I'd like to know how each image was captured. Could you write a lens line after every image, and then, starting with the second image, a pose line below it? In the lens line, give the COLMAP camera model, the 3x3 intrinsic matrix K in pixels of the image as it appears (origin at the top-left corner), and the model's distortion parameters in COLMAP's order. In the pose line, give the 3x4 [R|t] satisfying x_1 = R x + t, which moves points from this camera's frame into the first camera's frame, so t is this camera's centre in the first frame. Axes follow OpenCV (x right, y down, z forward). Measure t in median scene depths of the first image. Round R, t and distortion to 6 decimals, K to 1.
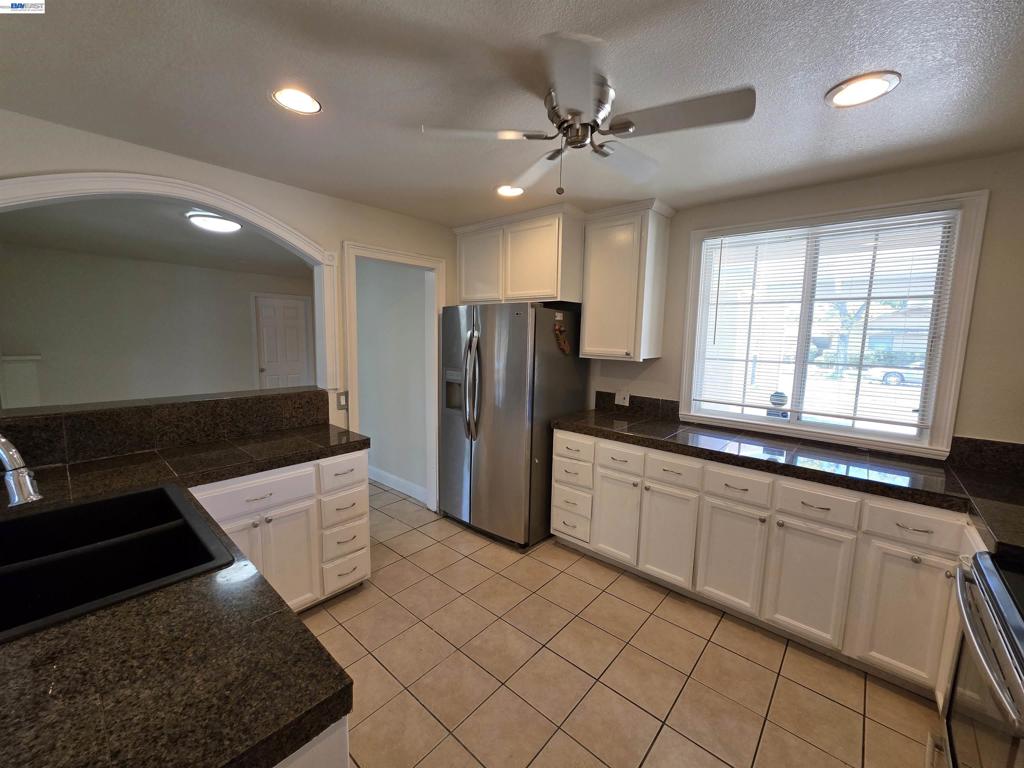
lens RADIAL K [[408.9, 0, 510.2], [0, 408.9, 382.1], [0, 0, 1]] dist [-0.000463, -0.000046]
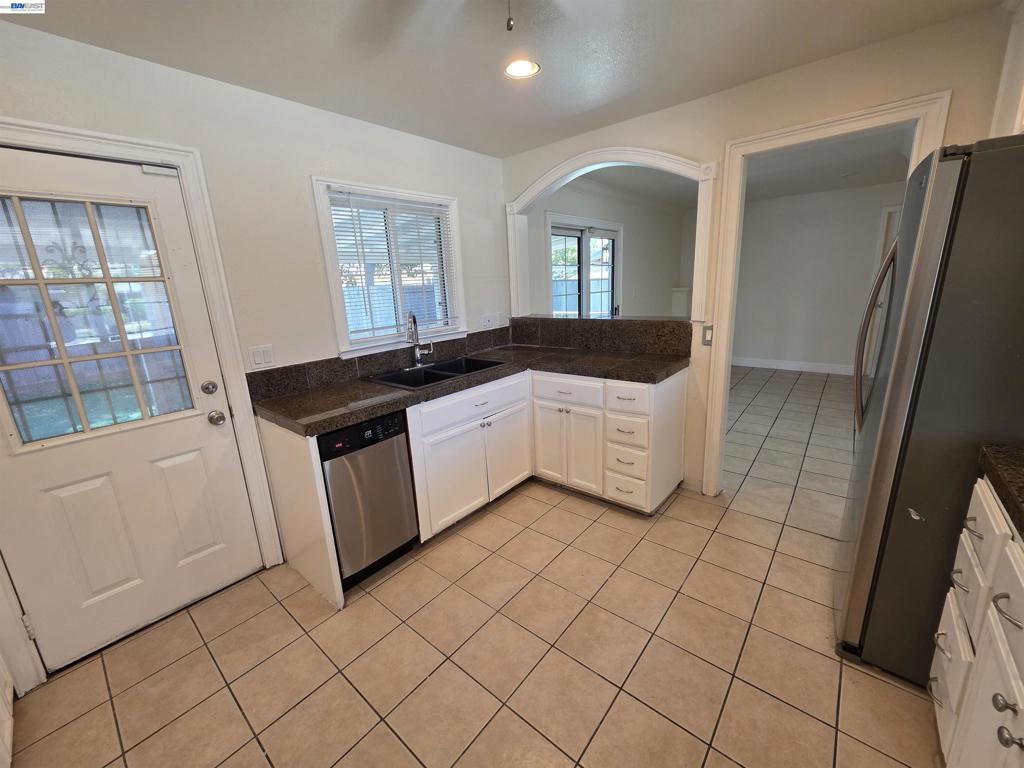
lens RADIAL K [[408.9, 0, 510.2], [0, 408.9, 382.1], [0, 0, 1]] dist [-0.000463, -0.000046]
pose [[0.020104, 0.221881, -0.974866, 0.598153], [-0.064686, 0.973309, 0.220193, -0.031139], [0.997703, 0.058634, 0.033920, 0.667464]]
